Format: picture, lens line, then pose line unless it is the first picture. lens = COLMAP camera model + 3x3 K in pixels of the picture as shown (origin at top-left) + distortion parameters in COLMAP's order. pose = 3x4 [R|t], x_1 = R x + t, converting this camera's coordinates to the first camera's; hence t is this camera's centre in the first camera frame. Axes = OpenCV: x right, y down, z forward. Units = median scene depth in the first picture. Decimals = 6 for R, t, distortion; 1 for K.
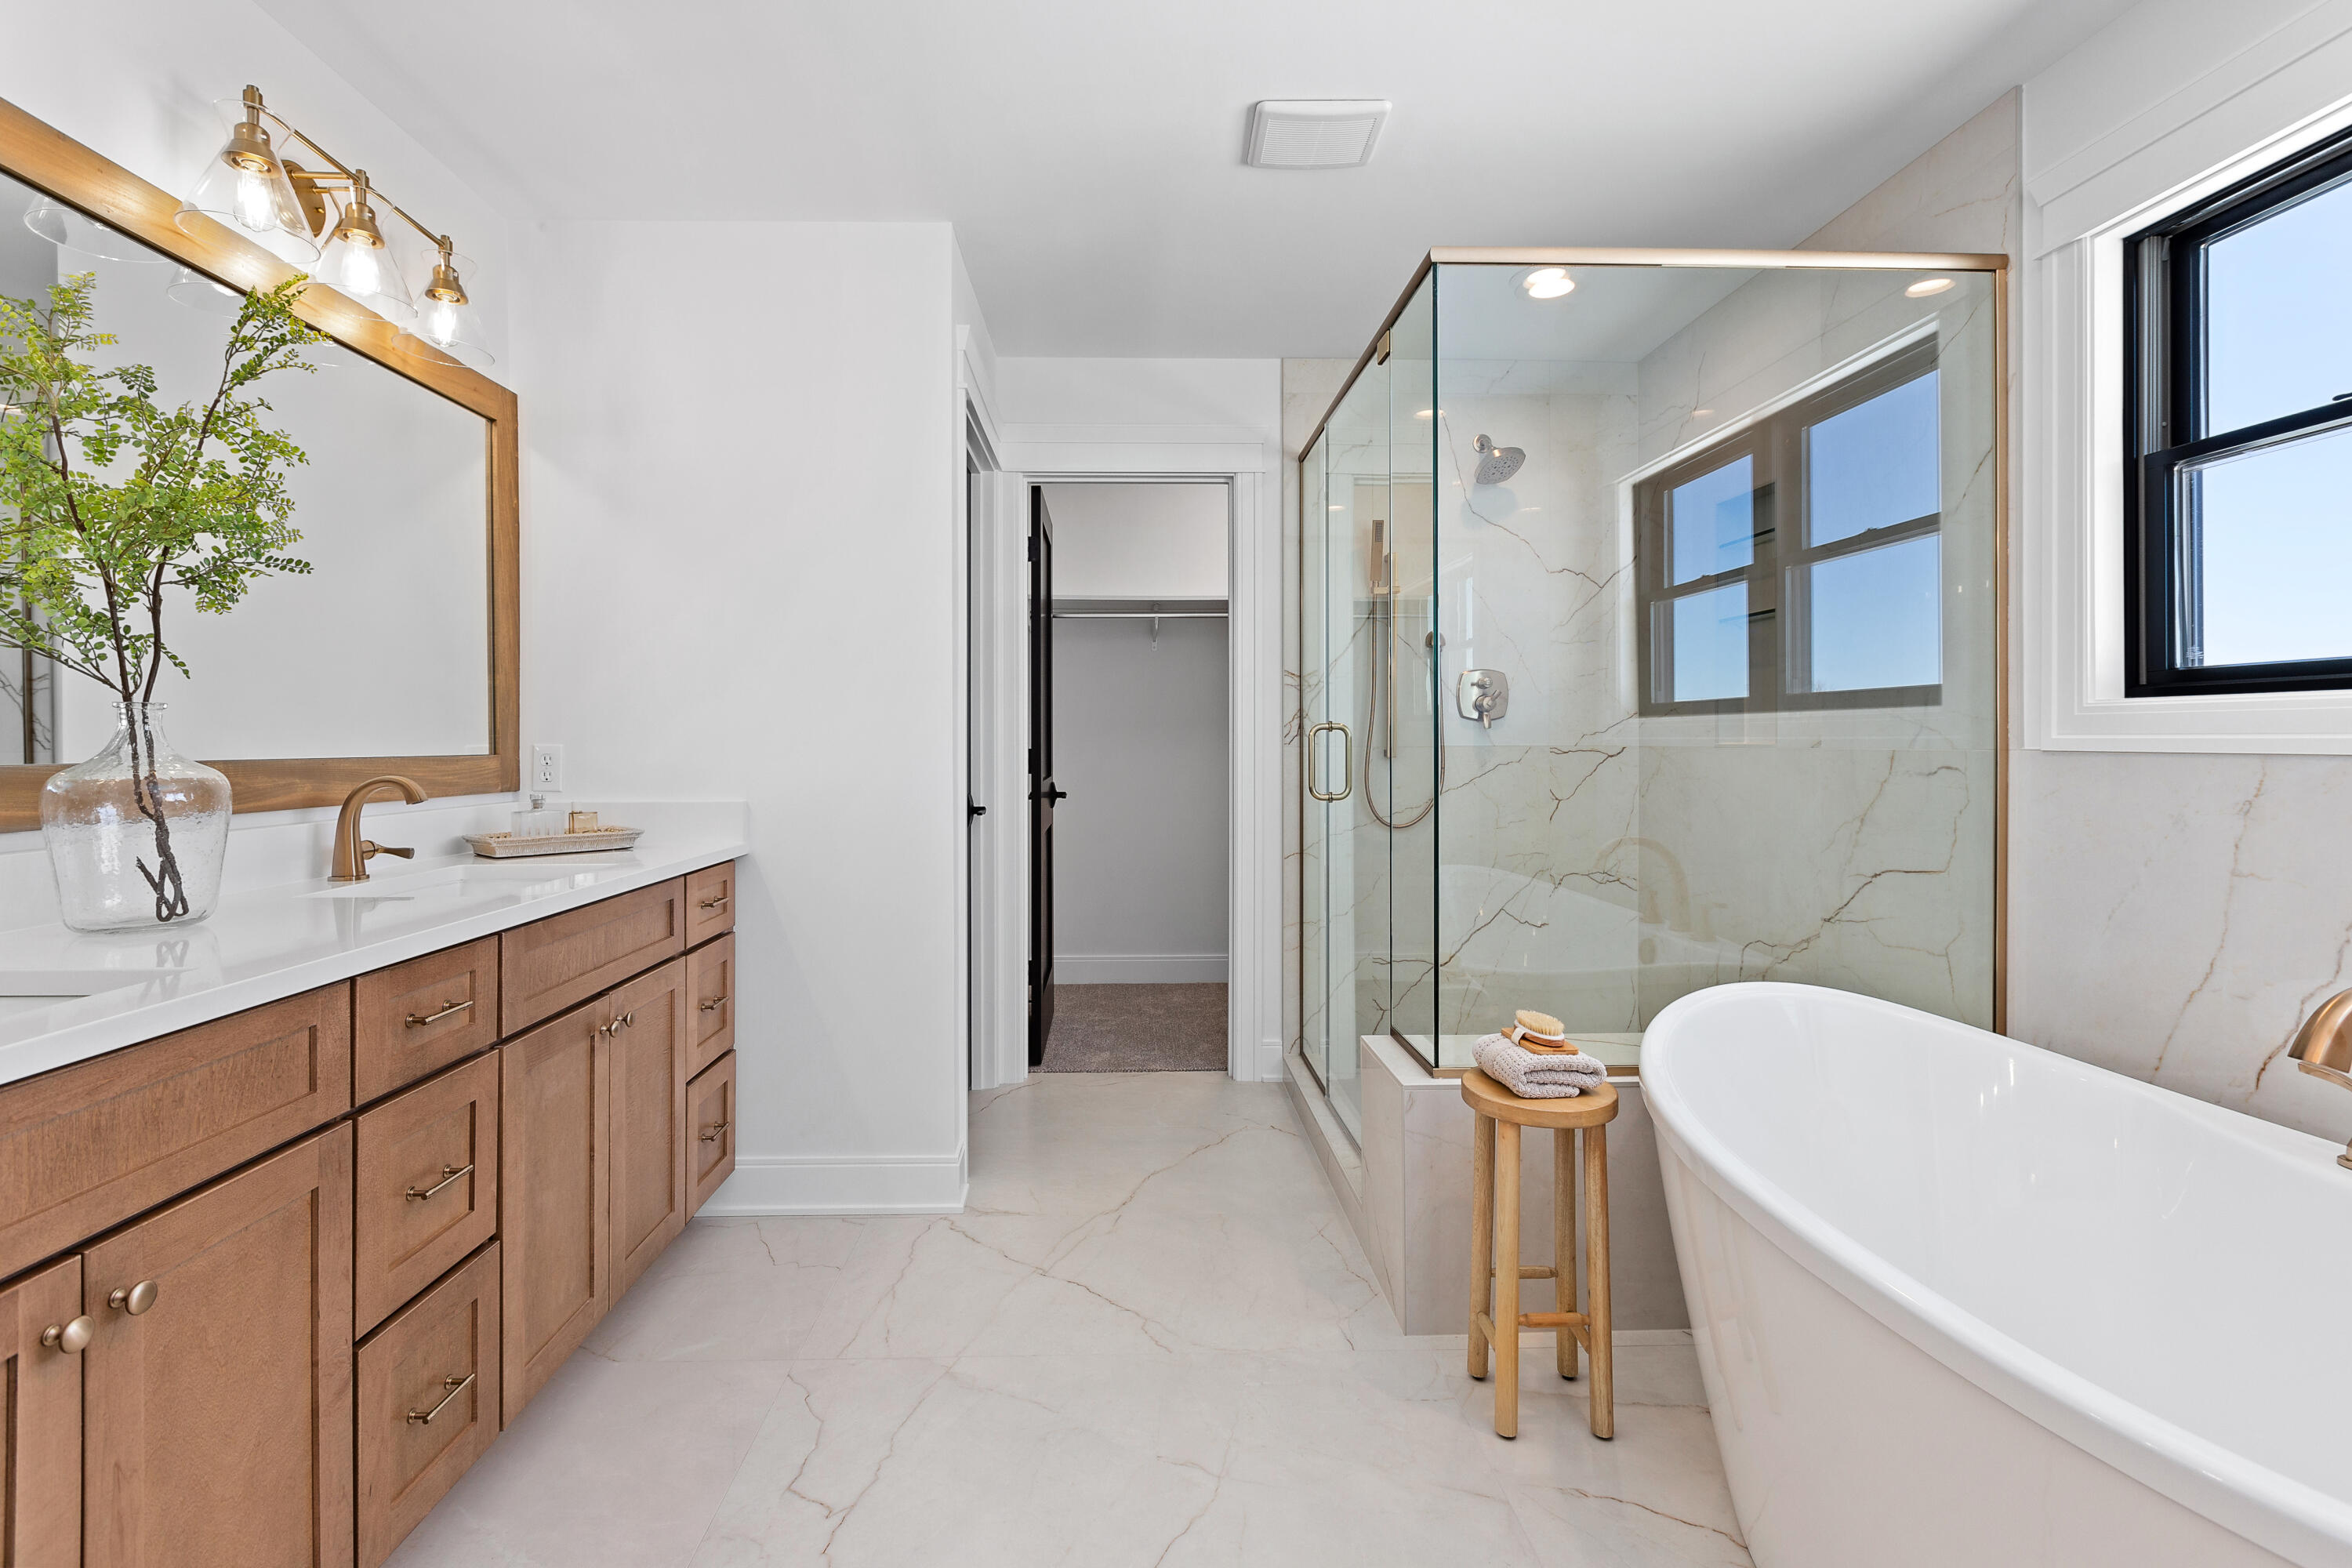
lens RADIAL K [[1057.9, 0, 1163.9], [0, 1057.9, 751.9], [0, 0, 1]] dist [0.000016, 0.000754]
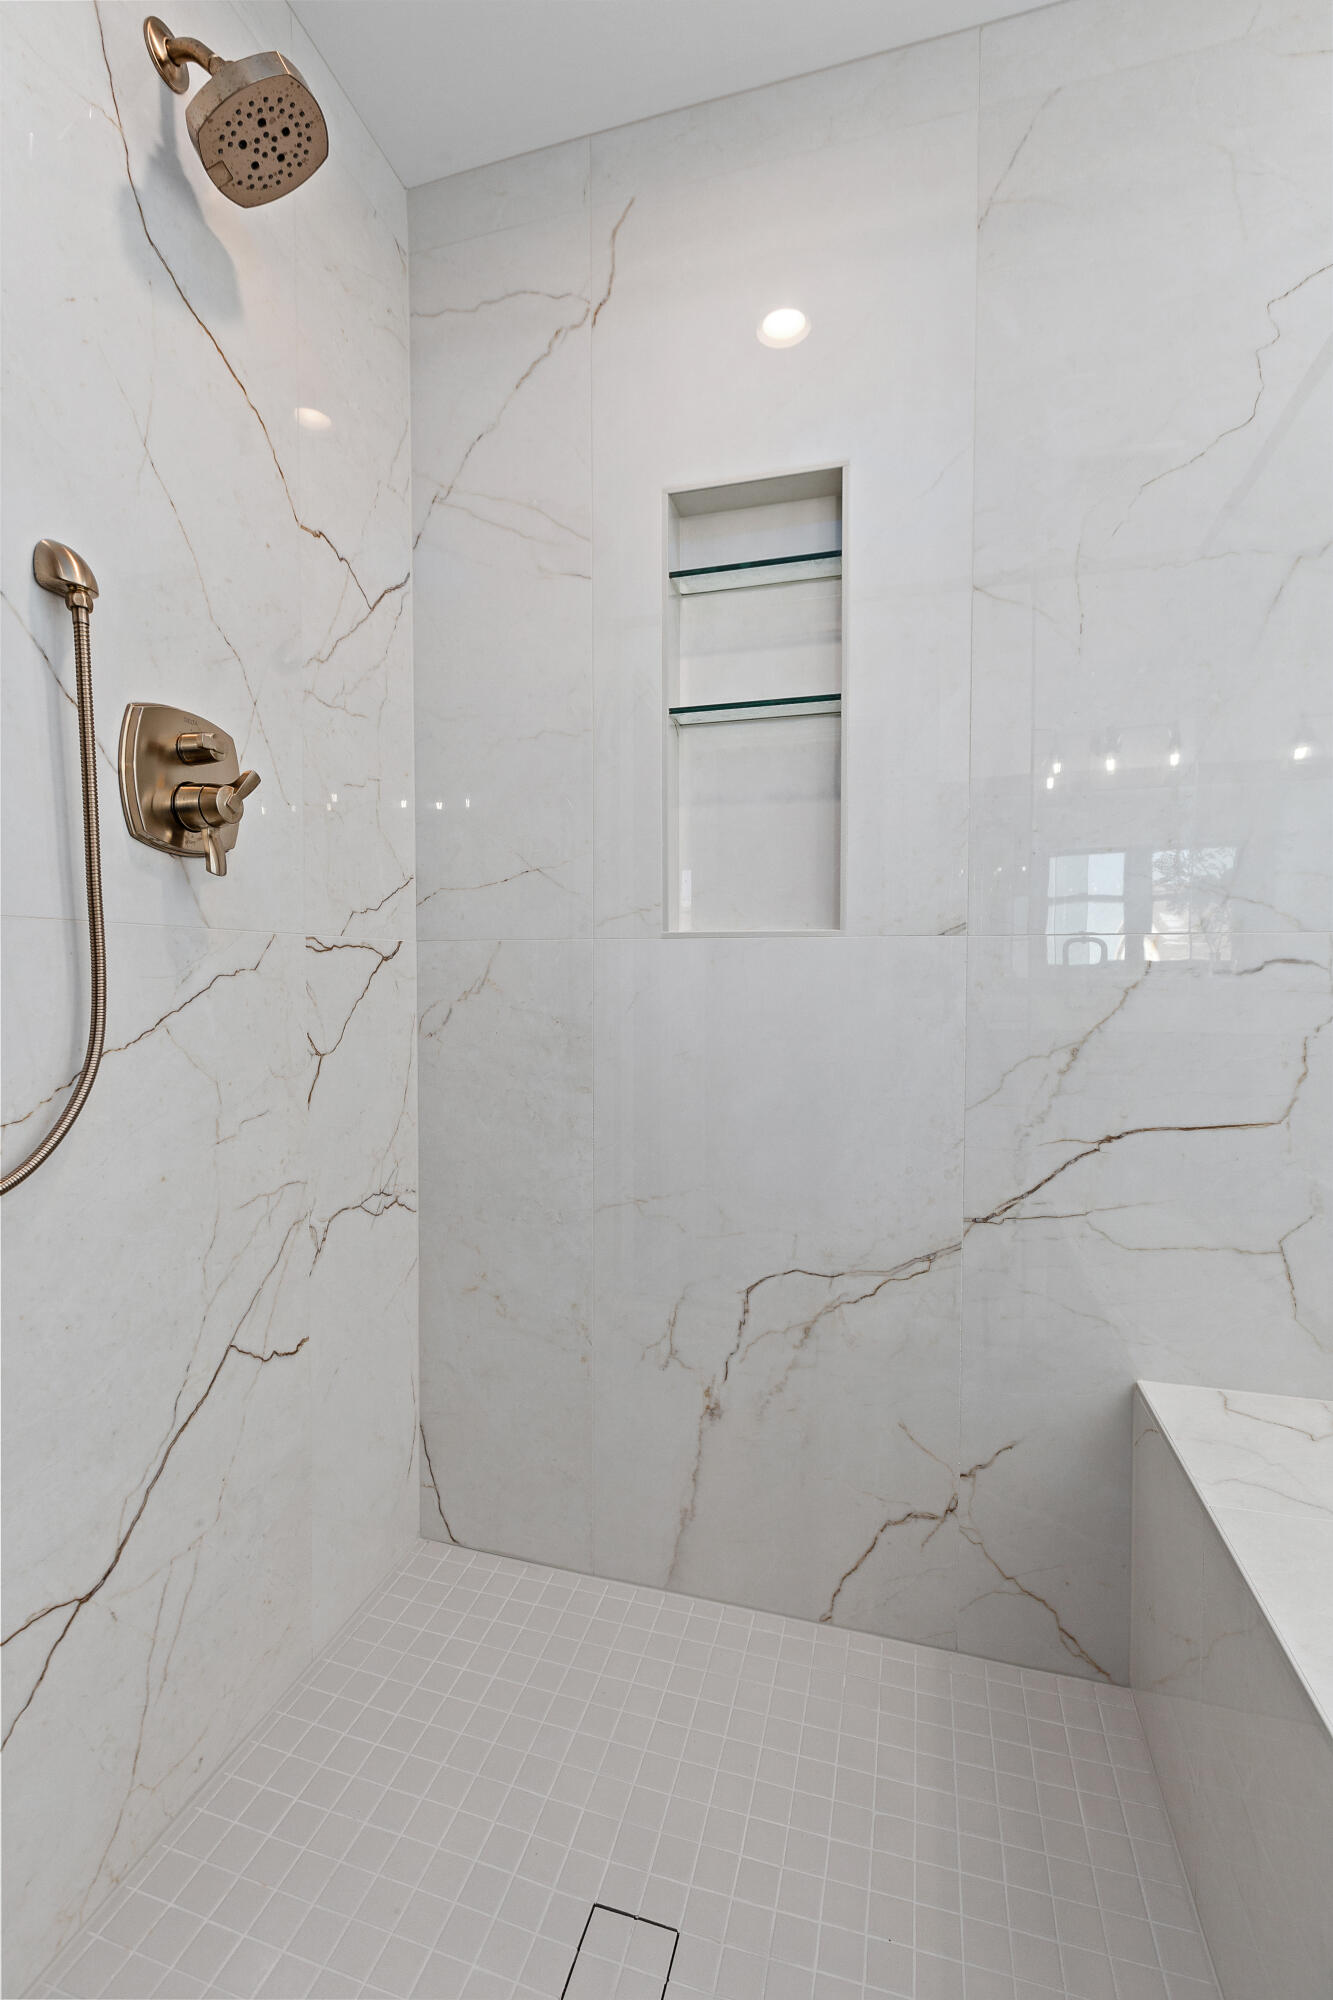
lens RADIAL K [[899.6, 0, 653.6], [0, 899.6, 1012.3], [0, 0, 1]] dist [0.000016, 0.000754]
pose [[0.337967, -0.039907, 0.940312, 0.084373], [0.008897, 0.999191, 0.039208, 0.018271], [-0.941116, -0.004885, 0.338048, 0.991517]]
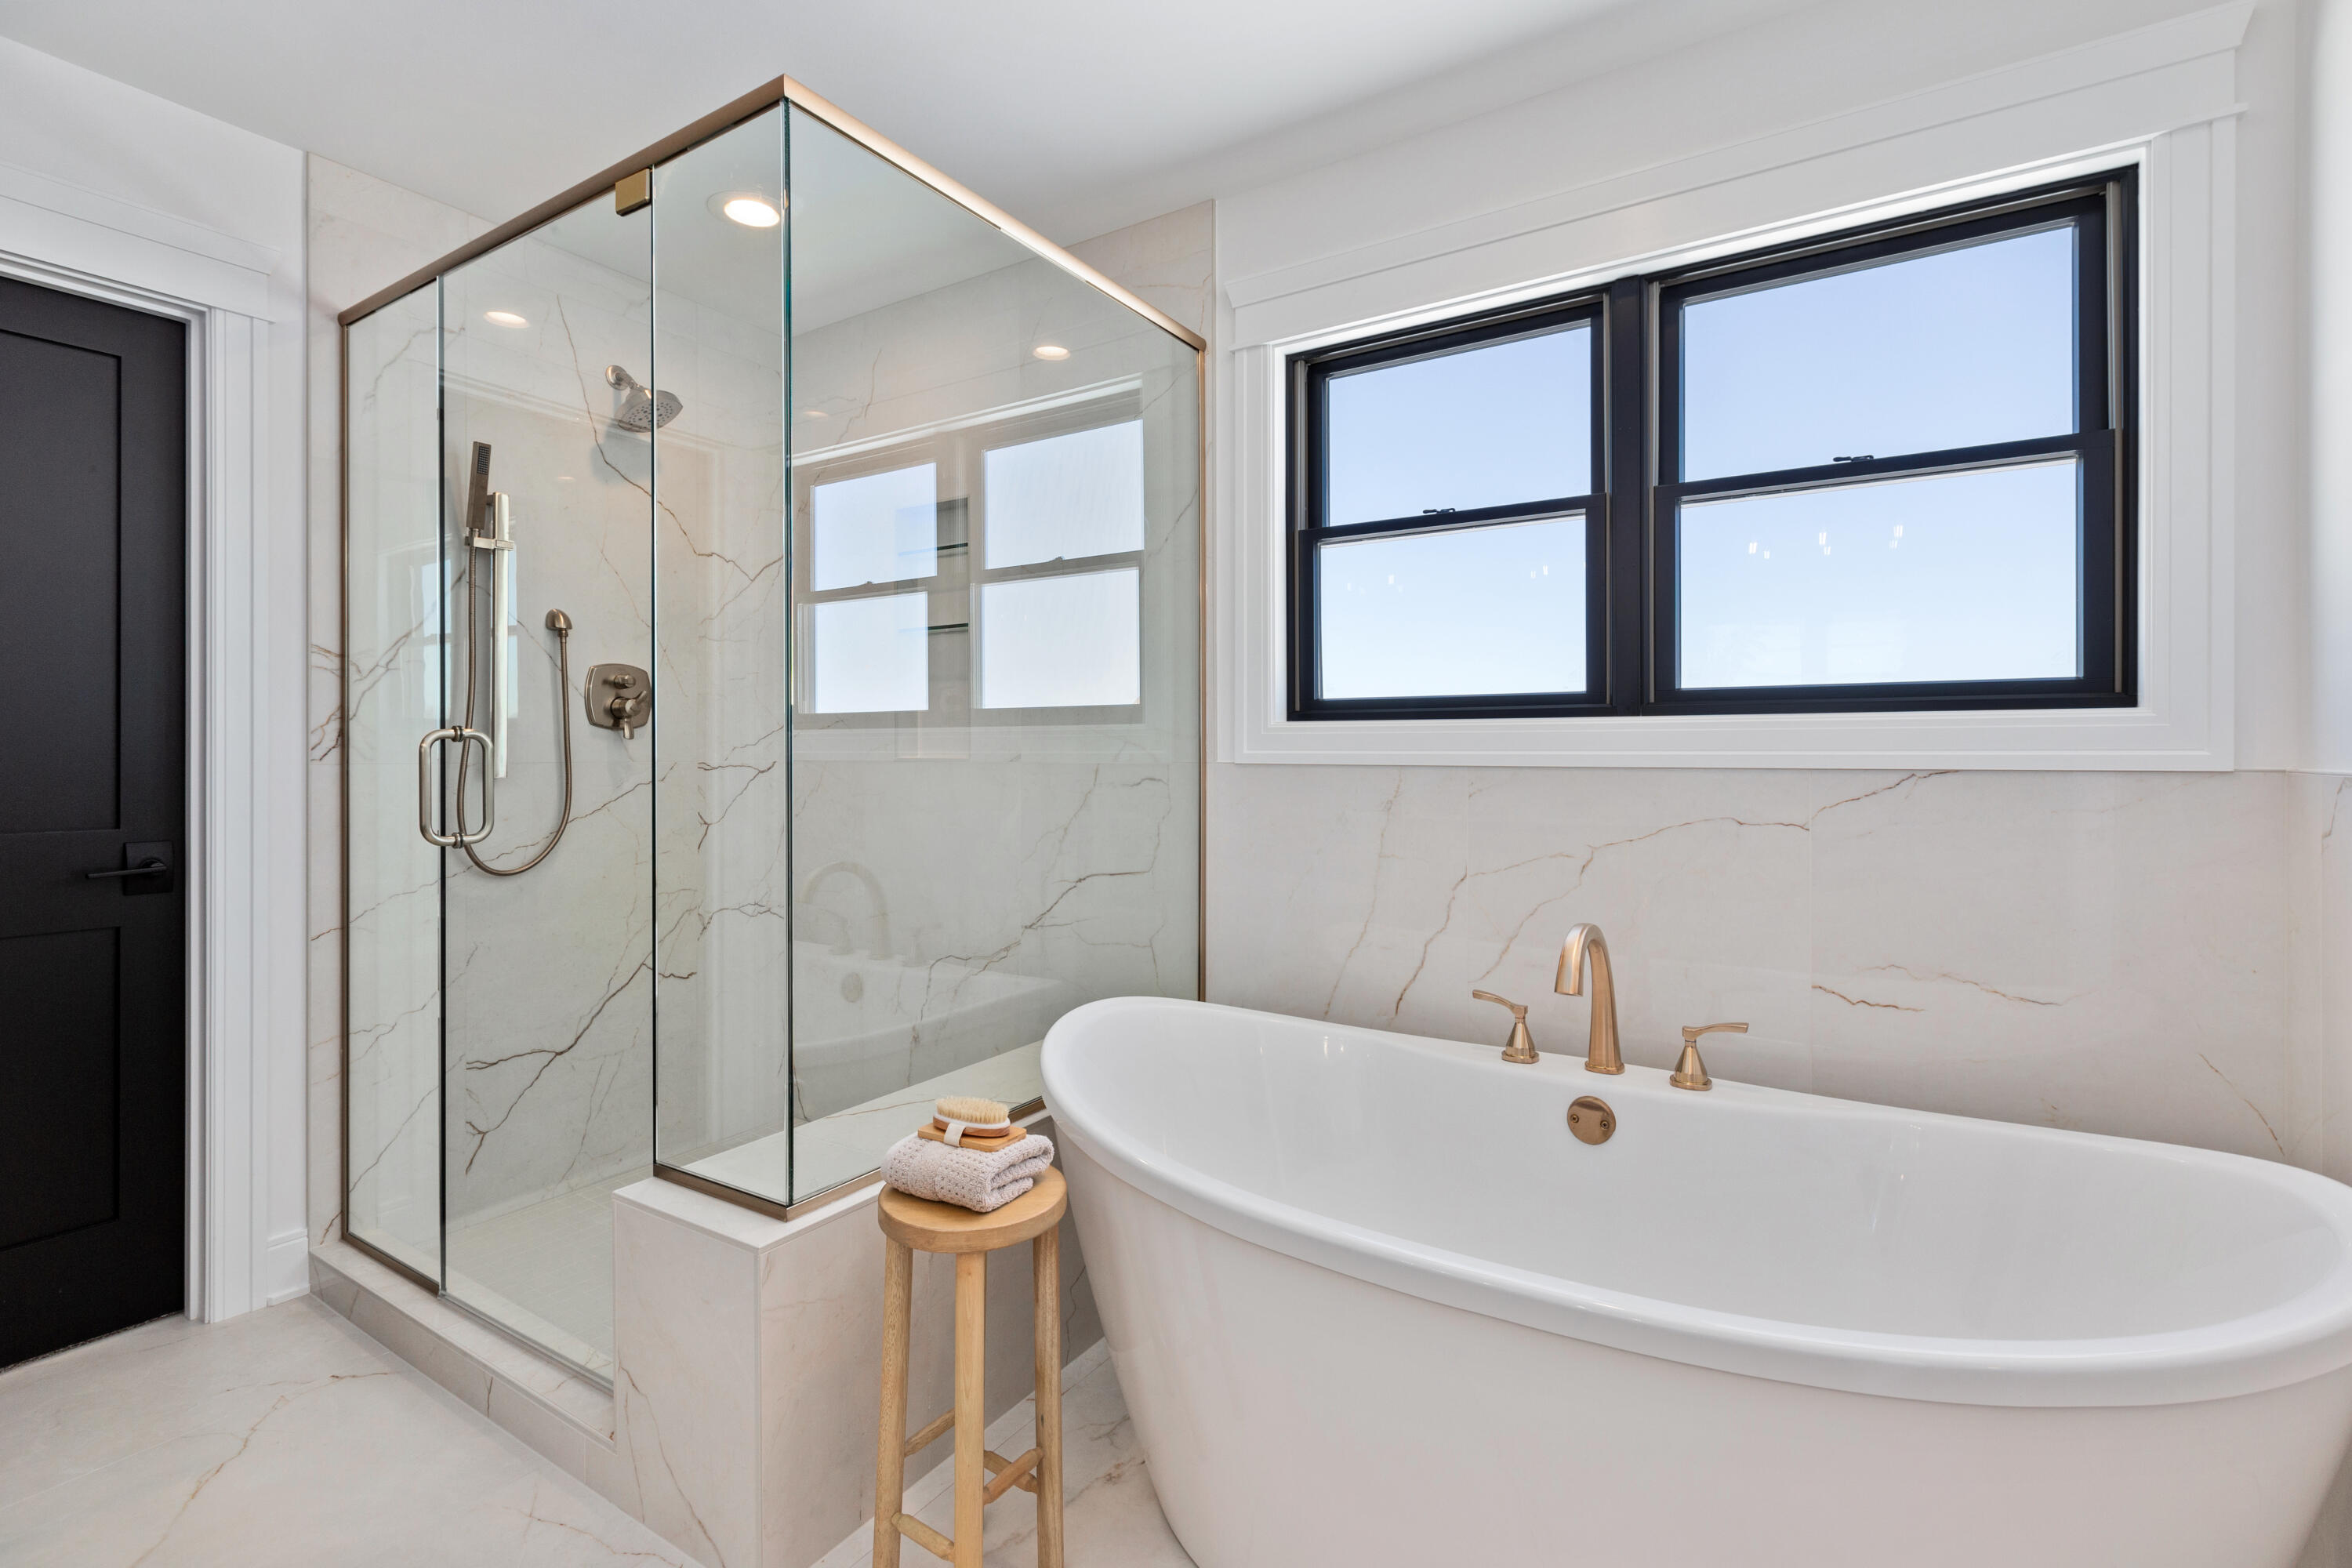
lens RADIAL K [[1057.9, 0, 1166.3], [0, 1057.9, 759.7], [0, 0, 1]] dist [0.000016, 0.000754]
pose [[0.577706, -0.005625, 0.816226, -0.143574], [0.007846, 0.999968, 0.001339, -0.006101], [-0.816207, 0.005630, 0.577731, 0.282111]]
